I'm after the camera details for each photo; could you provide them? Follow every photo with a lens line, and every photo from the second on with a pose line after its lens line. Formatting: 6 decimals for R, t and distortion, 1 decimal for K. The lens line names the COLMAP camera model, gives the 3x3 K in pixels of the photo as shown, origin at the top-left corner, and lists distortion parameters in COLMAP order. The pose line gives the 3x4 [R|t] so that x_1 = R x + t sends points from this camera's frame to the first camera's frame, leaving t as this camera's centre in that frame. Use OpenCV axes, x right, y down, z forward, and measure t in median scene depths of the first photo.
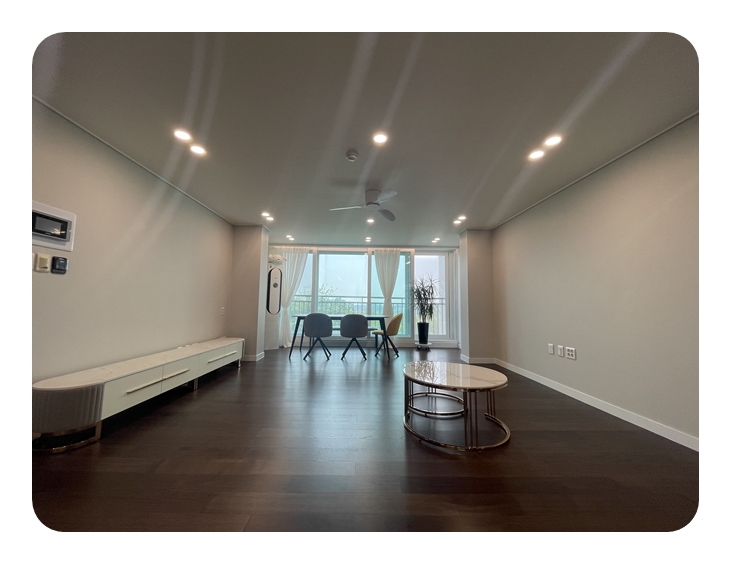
lens RADIAL K [[266.5, 0, 365.0], [0, 266.5, 283.5], [0, 0, 1]] dist [-0.005307, -0.000143]
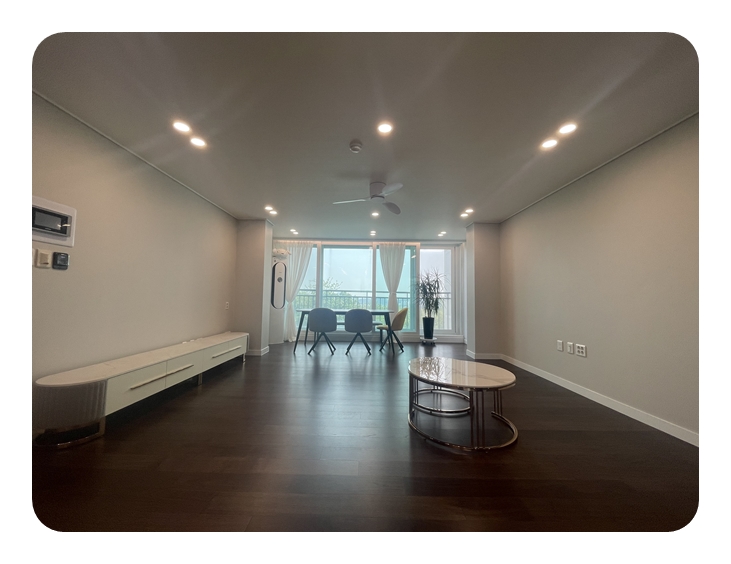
lens RADIAL K [[266.5, 0, 365.0], [0, 266.5, 283.6], [0, 0, 1]] dist [-0.005307, -0.000143]
pose [[0.999811, 0.000501, -0.019457, 0.002637], [-0.000040, 0.999719, 0.023706, -0.004642], [0.019463, -0.023700, 0.999530, 0.017424]]
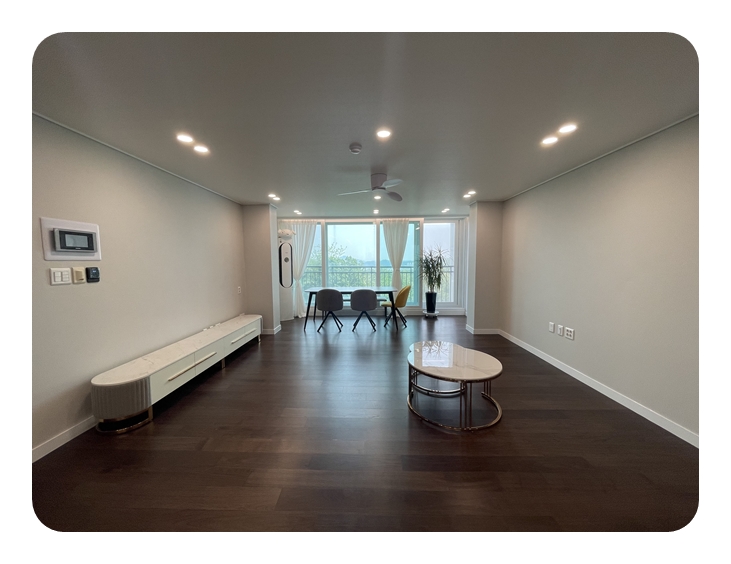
lens RADIAL K [[266.5, 0, 365.3], [0, 266.5, 282.8], [0, 0, 1]] dist [-0.005307, -0.000143]
pose [[0.999039, -0.017315, -0.040265, 0.012825], [0.023498, 0.987070, 0.158557, -0.109363], [0.036999, -0.159350, 0.986529, -0.030369]]
